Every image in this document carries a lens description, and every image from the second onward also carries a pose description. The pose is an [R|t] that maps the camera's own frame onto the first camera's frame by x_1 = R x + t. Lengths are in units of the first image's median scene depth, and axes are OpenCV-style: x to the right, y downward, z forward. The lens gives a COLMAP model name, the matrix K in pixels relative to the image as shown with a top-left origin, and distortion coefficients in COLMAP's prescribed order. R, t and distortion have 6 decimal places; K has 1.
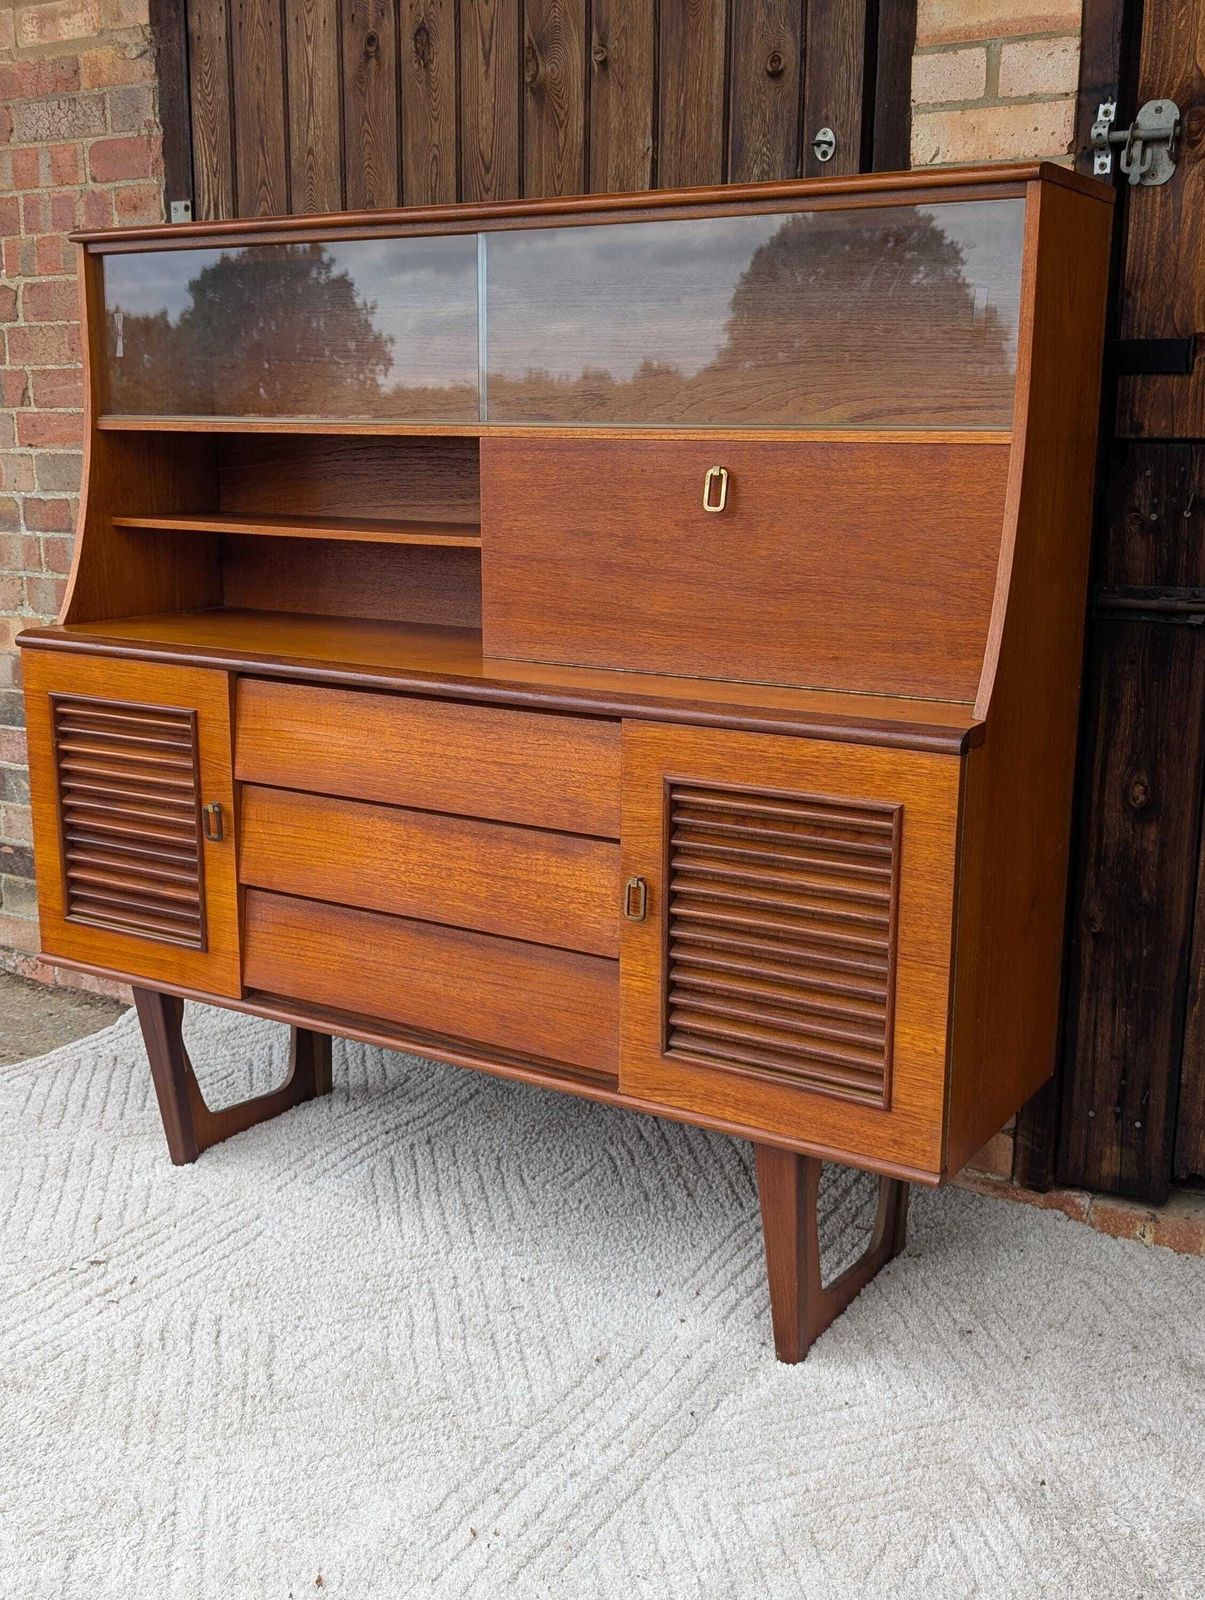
lens RADIAL K [[1709.1, 0, 603.2], [0, 1709.1, 800.5], [0, 0, 1]] dist [0.019681, 0.000000]
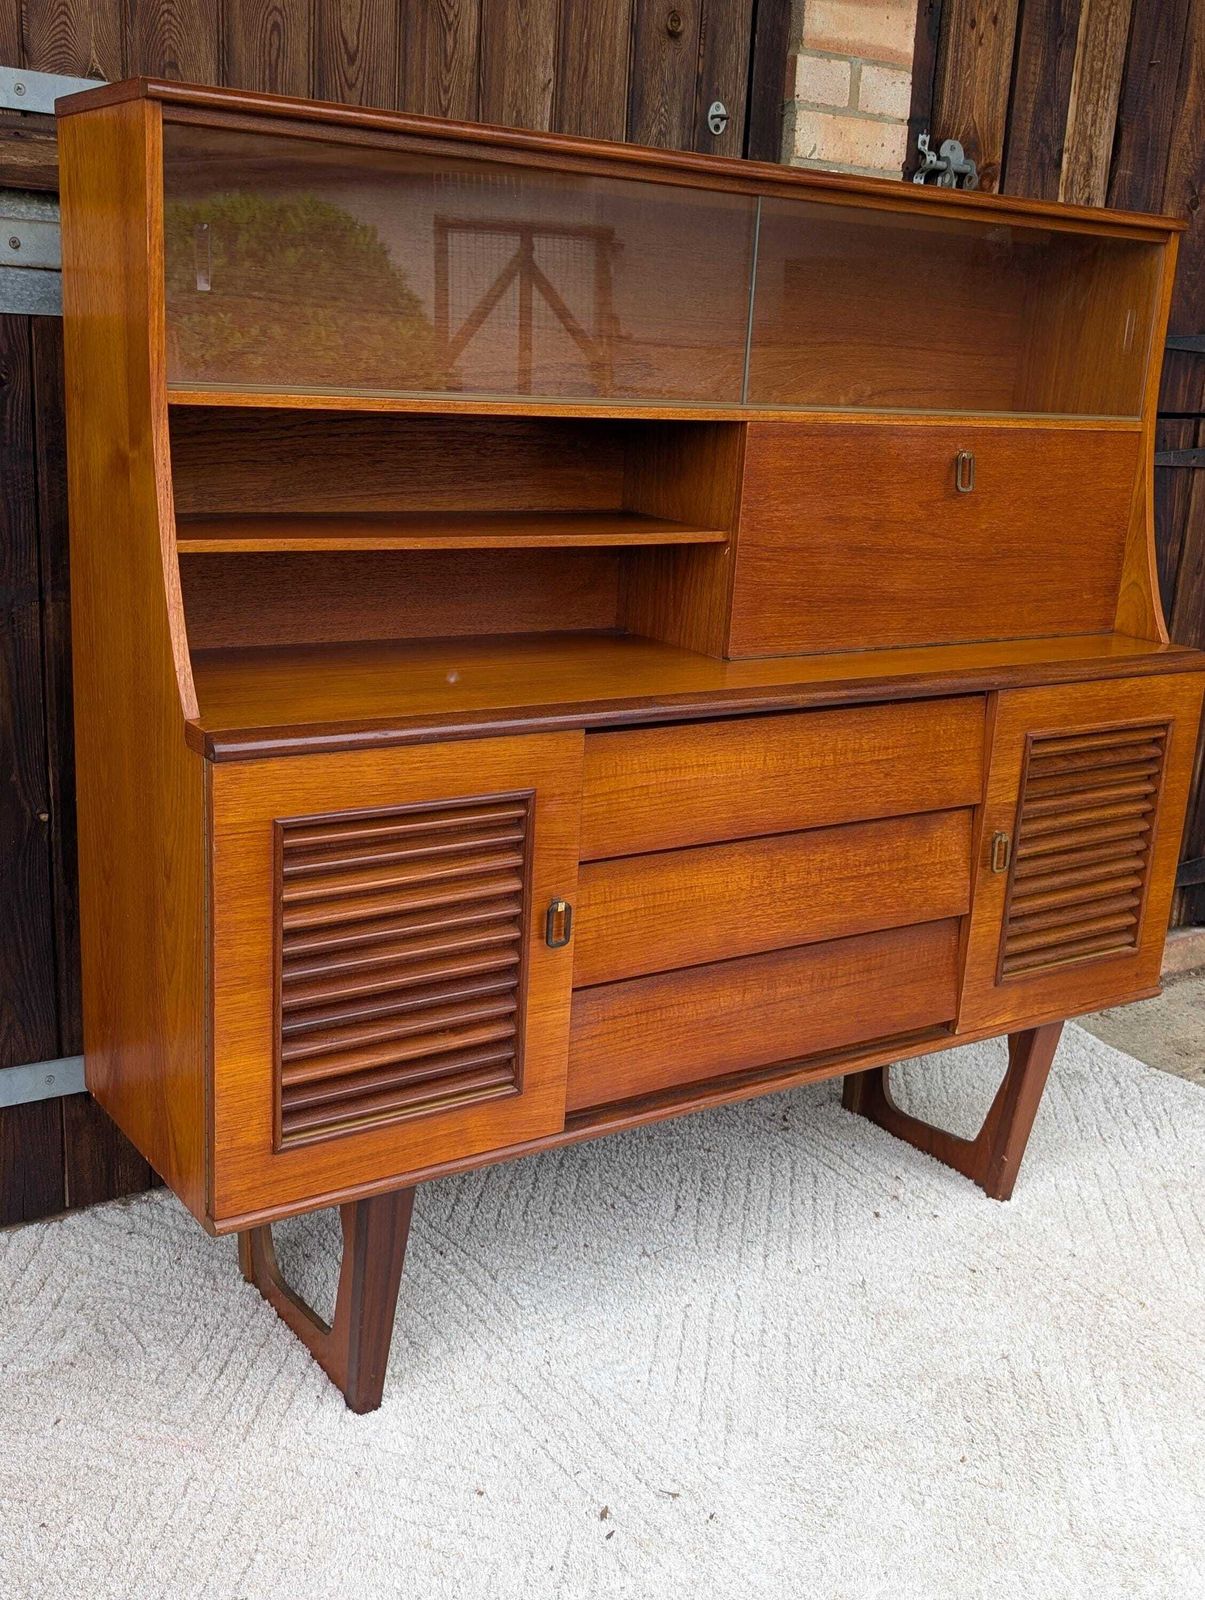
lens RADIAL K [[1709.1, 0, 614.5], [0, 1709.1, 800.6], [0, 0, 1]] dist [0.019681, 0.000000]
pose [[0.402709, -0.223716, 0.887568, -0.925591], [0.148995, 0.972761, 0.177587, -0.182313], [-0.903120, 0.060727, 0.425072, 0.664510]]
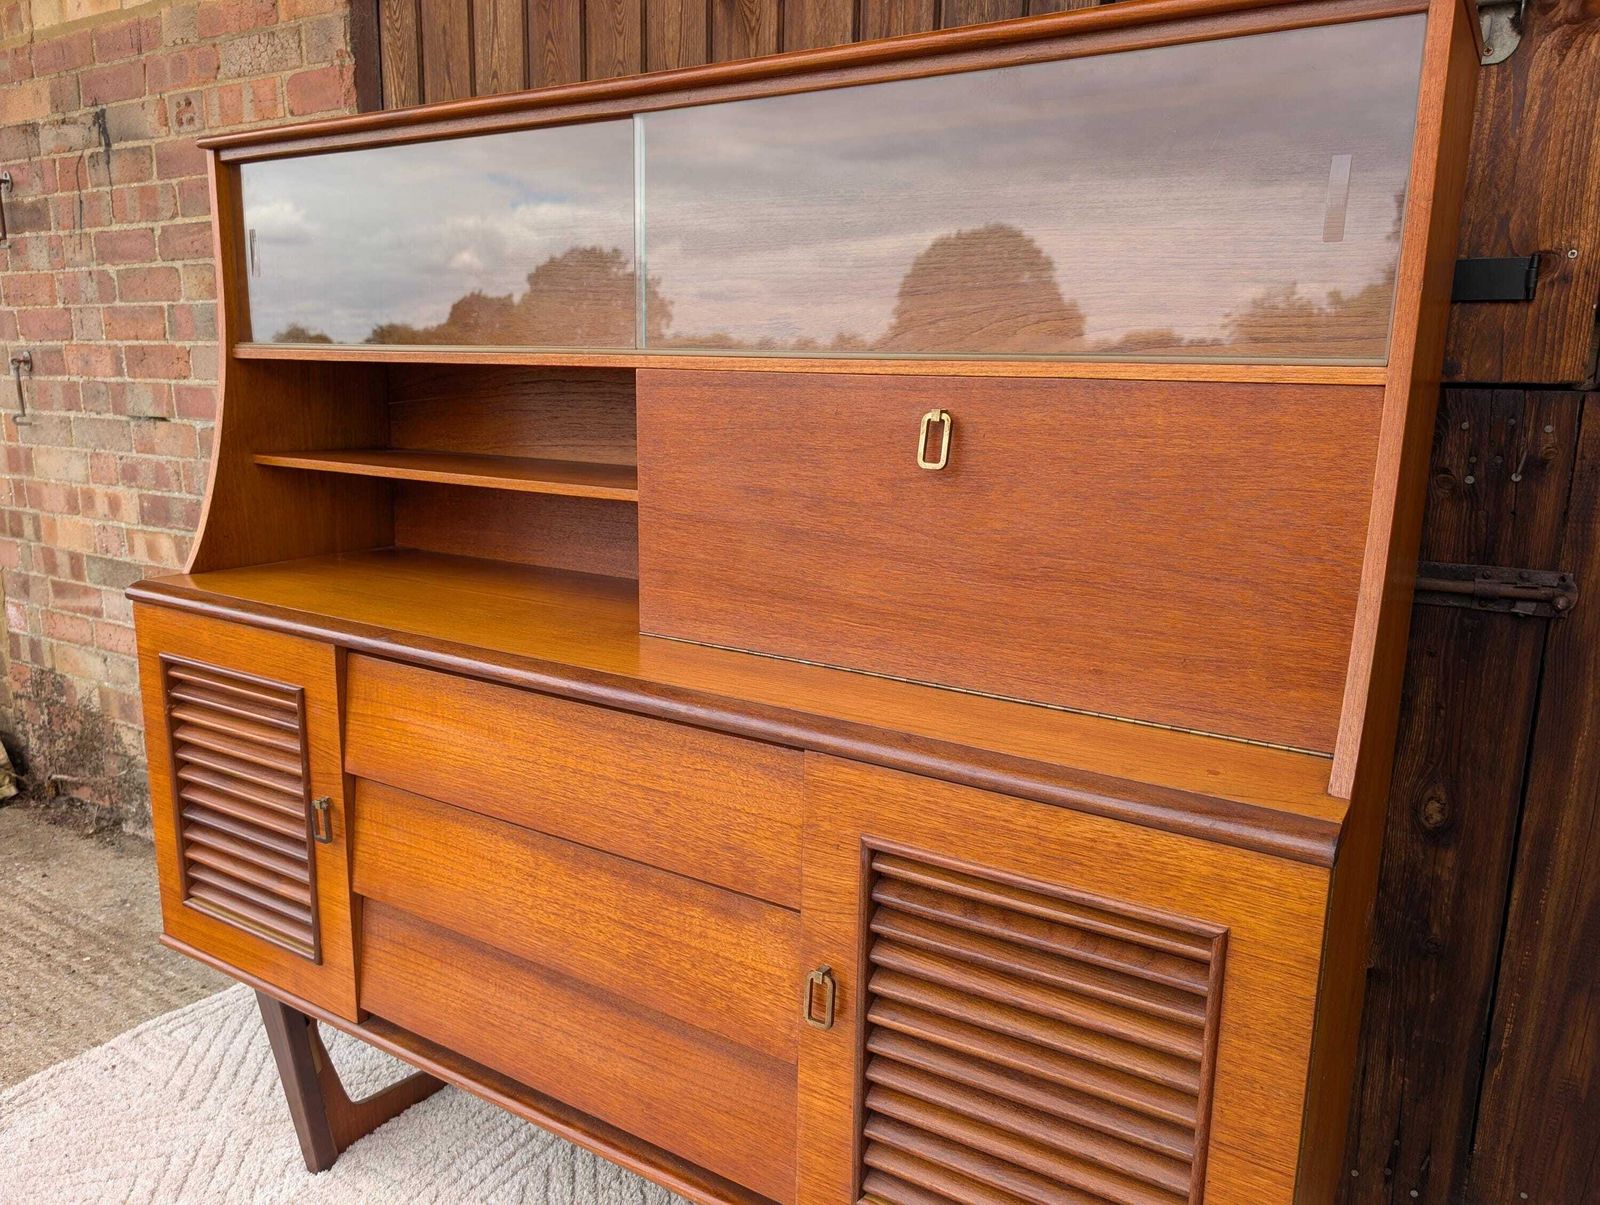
lens RADIAL K [[1162.8, 0, 812.2], [0, 1162.8, 601.5], [0, 0, 1]] dist [-0.003815, 0.012162]
pose [[0.999898, 0.013655, 0.004166, 0.009833], [-0.013550, 0.999615, -0.024212, -0.087442], [-0.004495, 0.024153, 0.999698, 0.439266]]
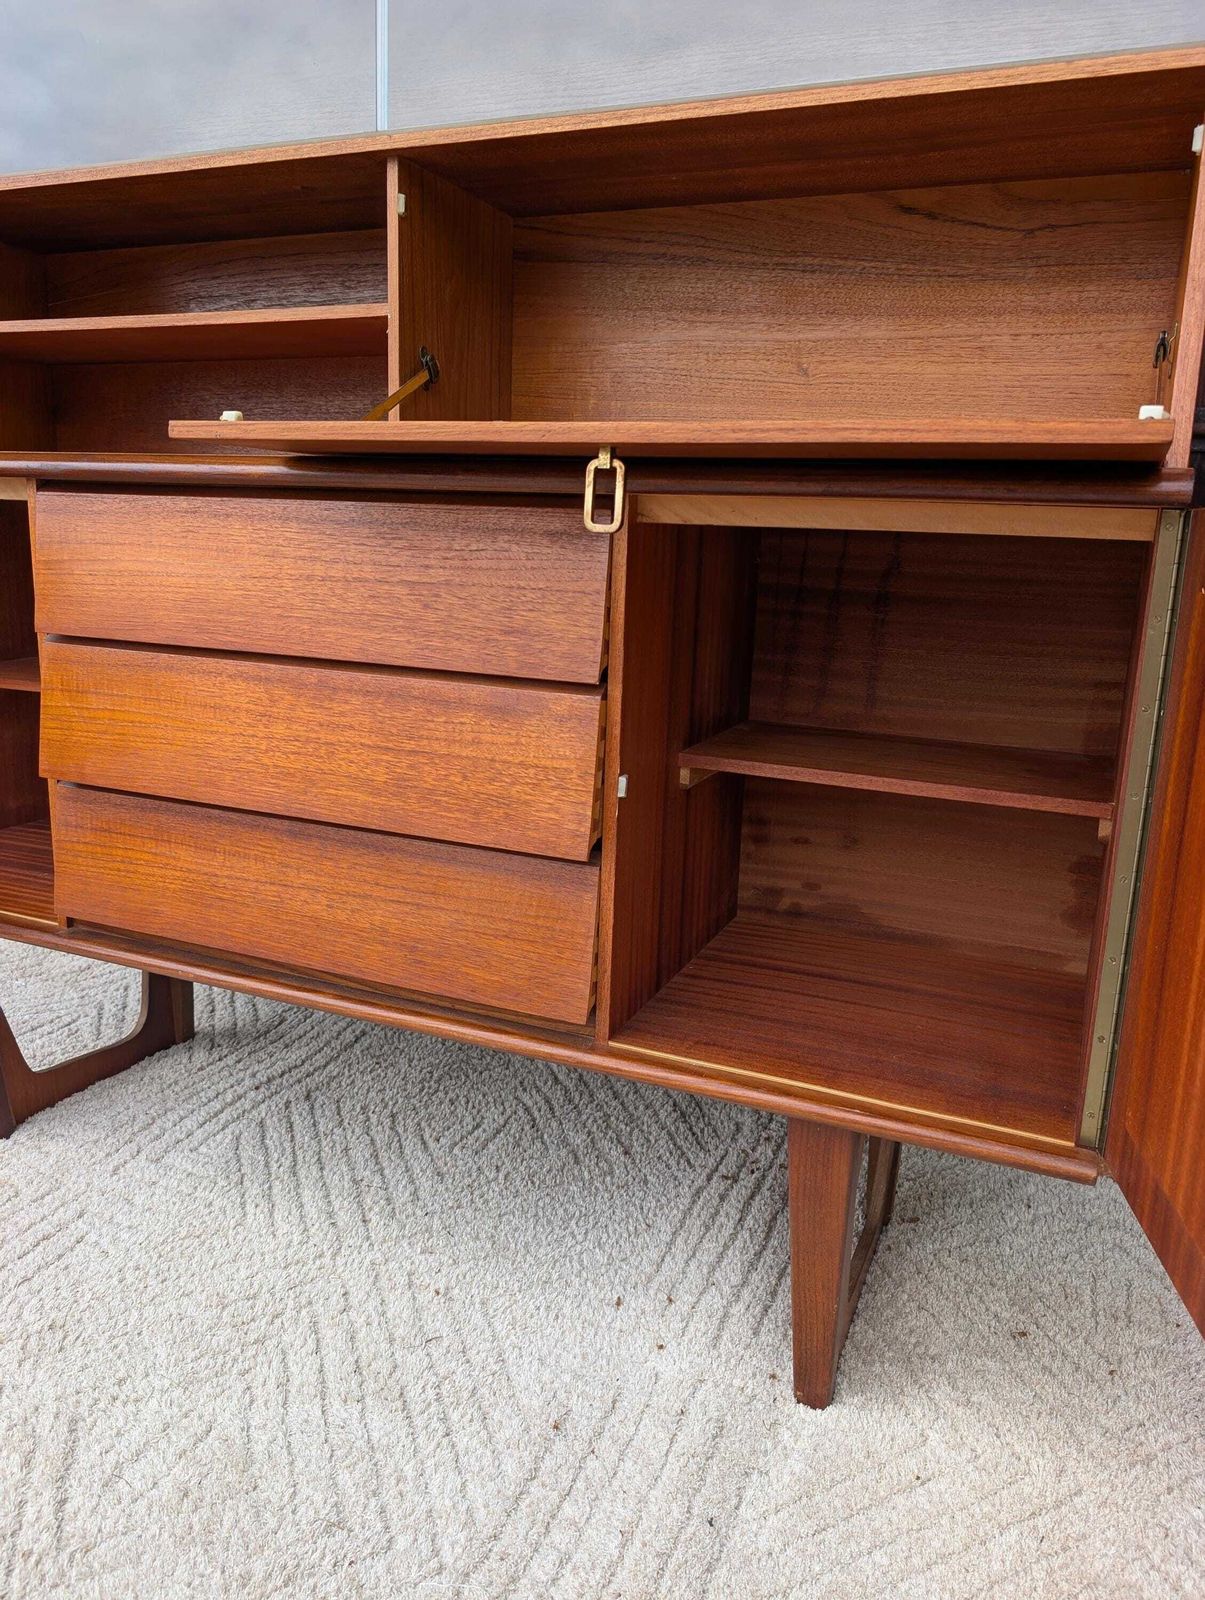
lens RADIAL K [[1162.8, 0, 622.8], [0, 1162.8, 803.2], [0, 0, 1]] dist [-0.003815, 0.012162]
pose [[0.986538, -0.006546, 0.163402, -0.048501], [0.005582, 0.999964, 0.006353, 0.059826], [-0.163438, -0.005356, 0.986539, 0.478301]]
